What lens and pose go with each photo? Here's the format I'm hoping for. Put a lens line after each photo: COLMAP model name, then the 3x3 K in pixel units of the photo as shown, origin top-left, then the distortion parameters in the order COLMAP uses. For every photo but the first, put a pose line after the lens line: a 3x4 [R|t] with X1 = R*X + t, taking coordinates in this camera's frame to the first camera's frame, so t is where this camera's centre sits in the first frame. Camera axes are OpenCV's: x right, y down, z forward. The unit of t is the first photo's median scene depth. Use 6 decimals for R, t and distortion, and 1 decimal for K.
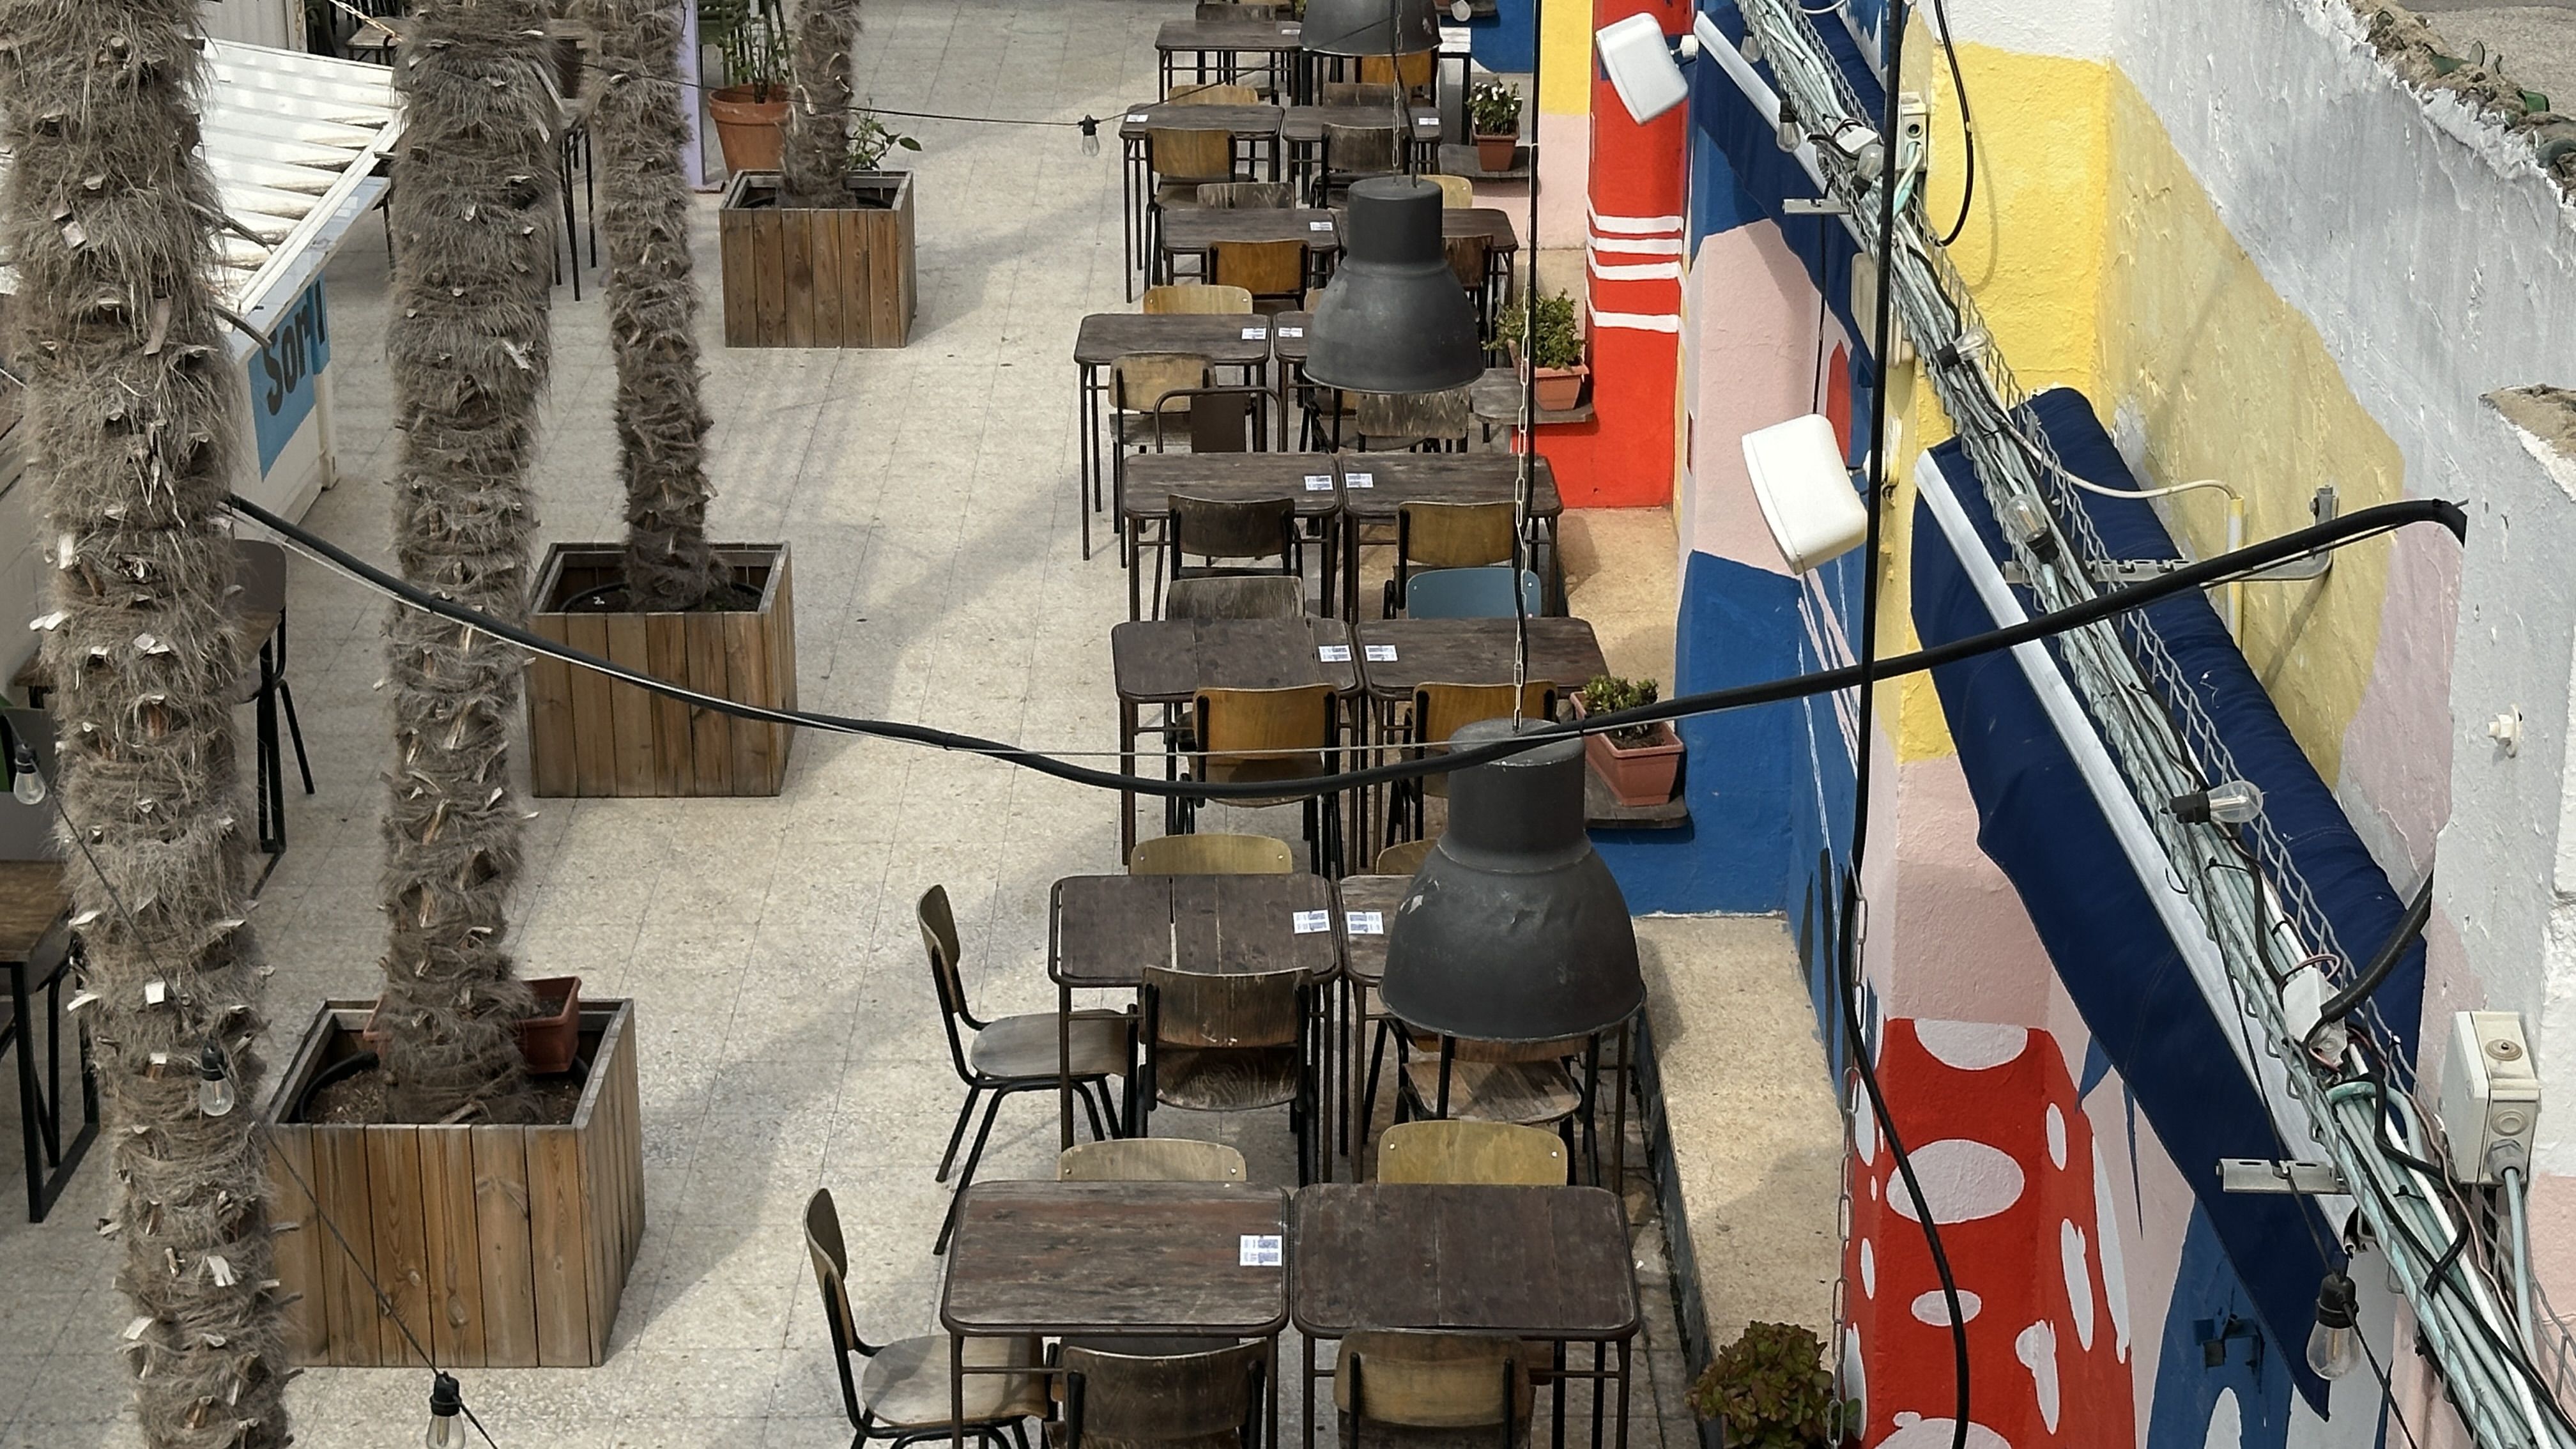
lens RADIAL K [[4629.5, 0, 1287.1], [0, 4629.5, 723.4], [0, 0, 1]] dist [0.167297, 0.000000]
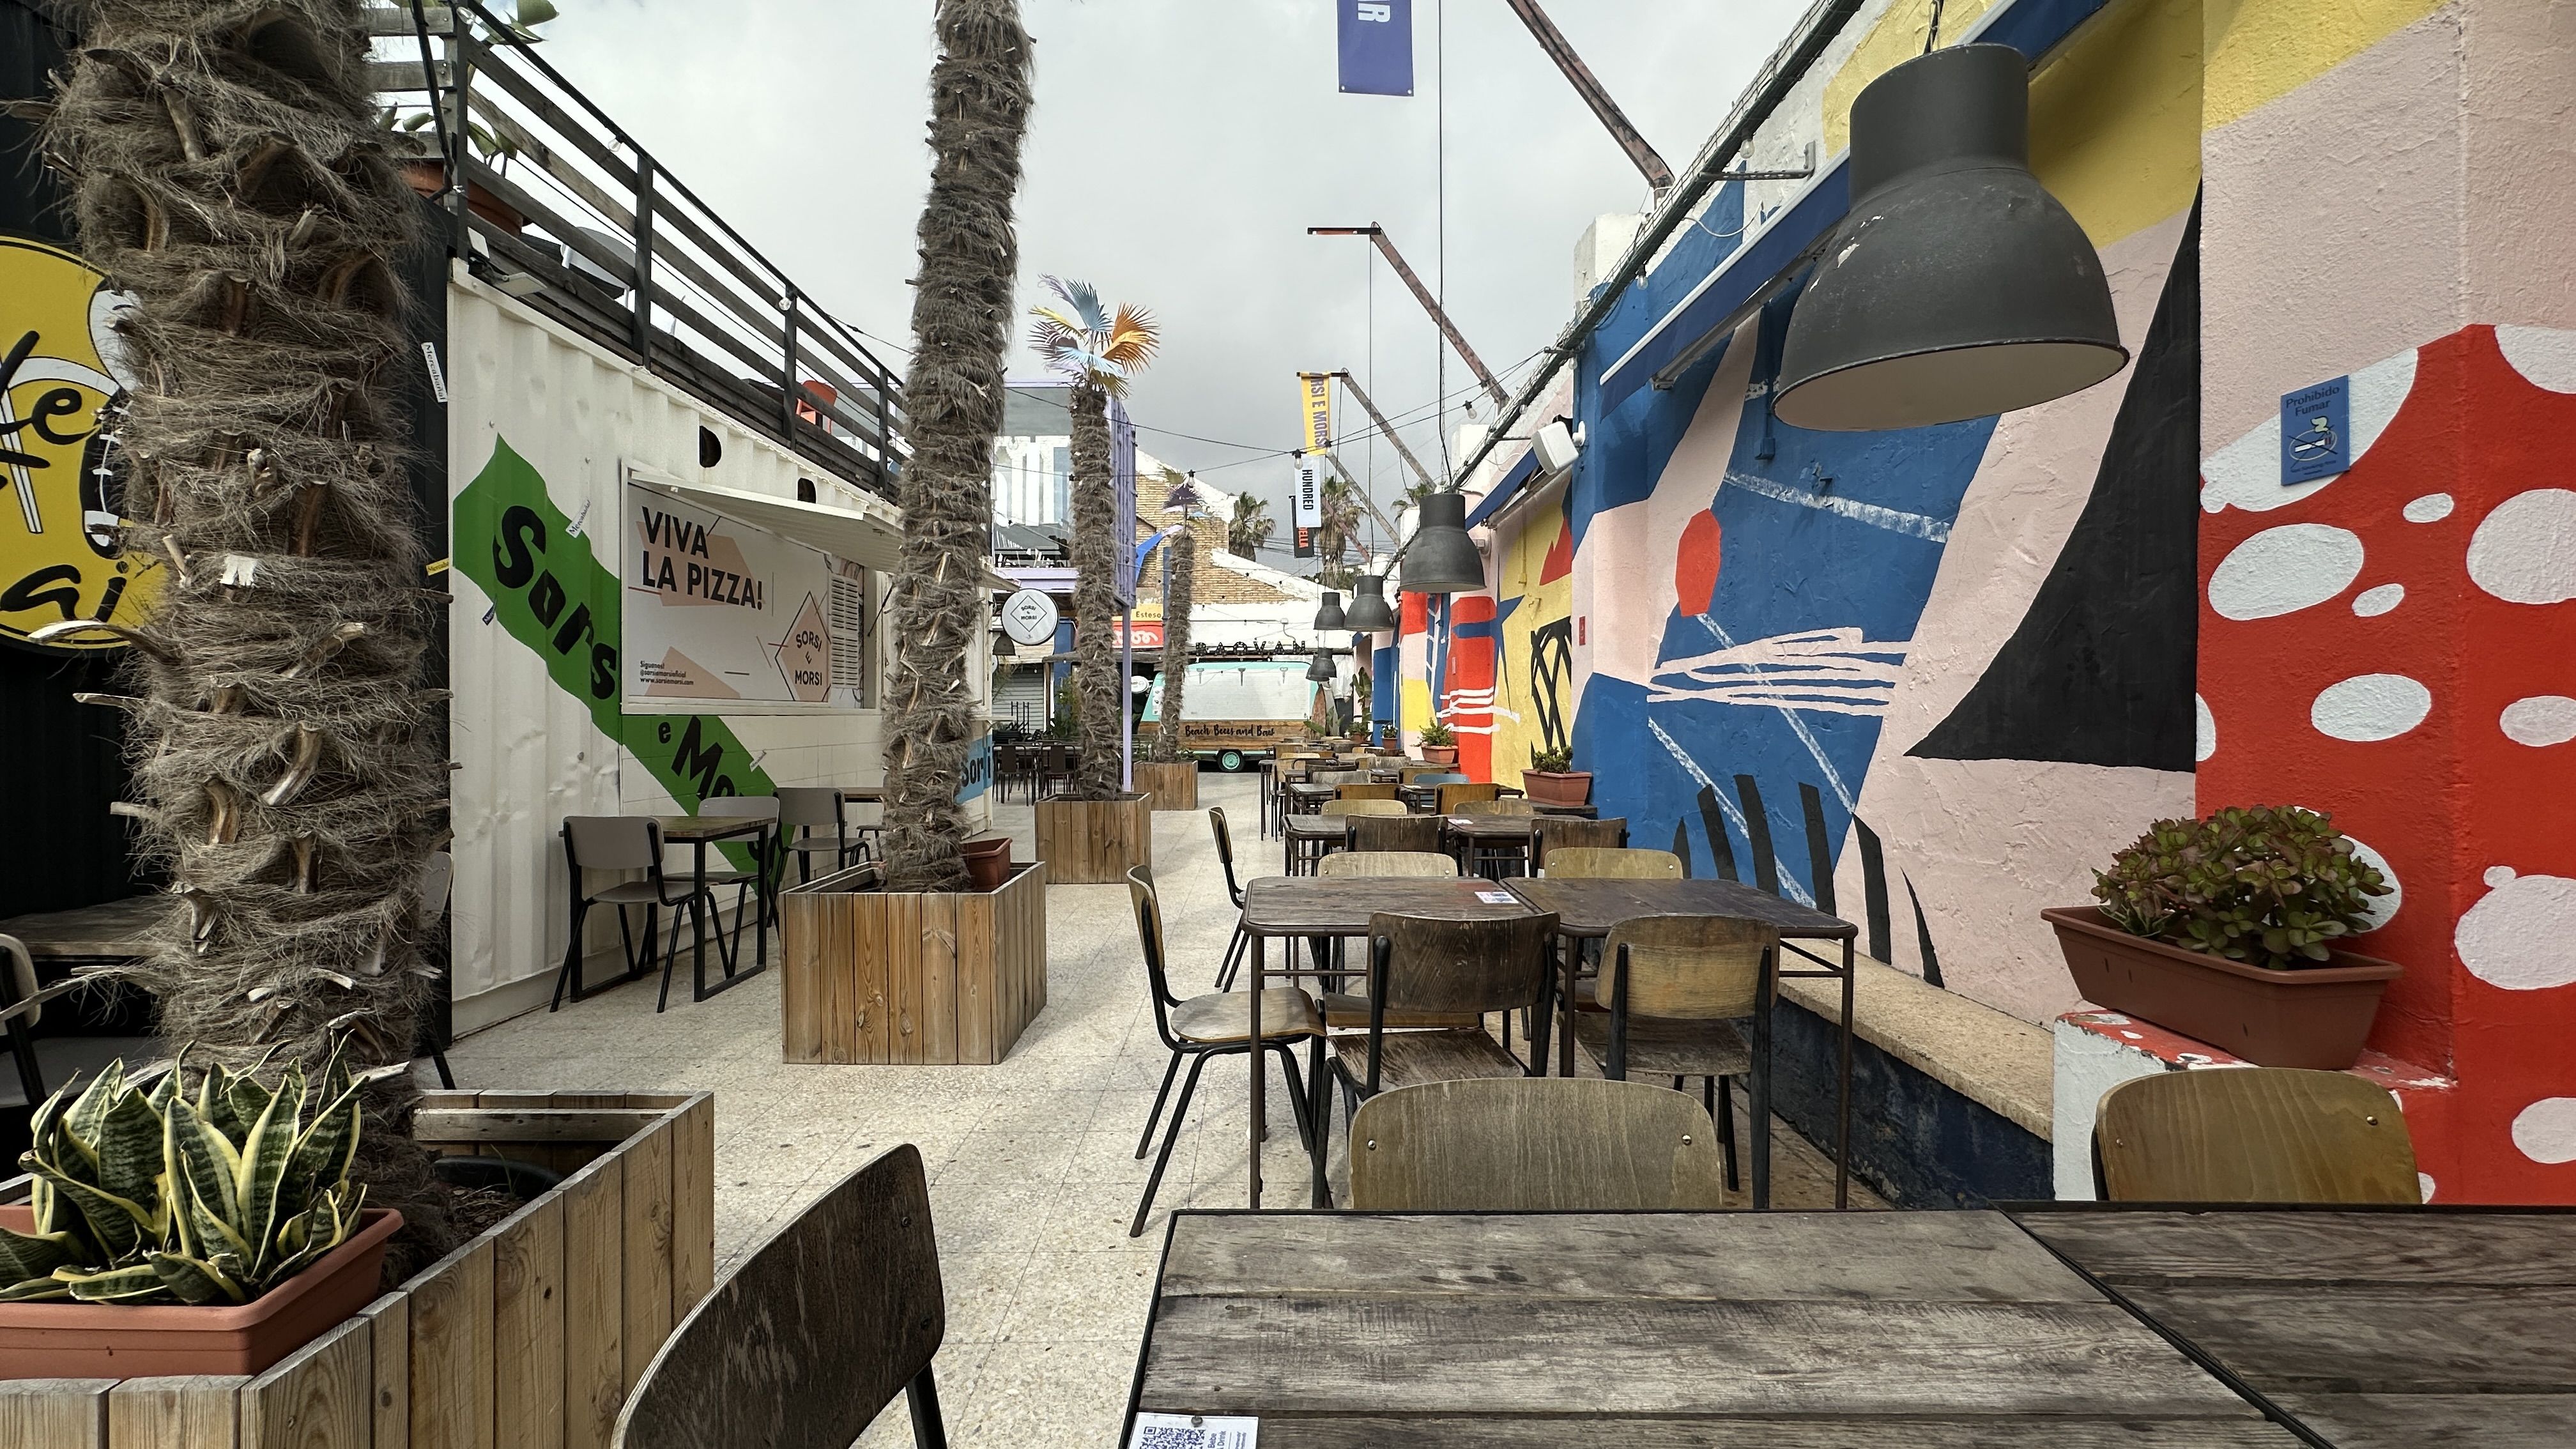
lens RADIAL K [[1033.6, 0, 1283.7], [0, 1033.6, 719.1], [0, 0, 1]] dist [0.003378, 0.000209]
pose [[0.999936, -0.002935, 0.010892, -0.060399], [0.006266, 0.947408, -0.319967, 0.144984], [-0.009380, 0.320015, 0.947366, 0.670166]]
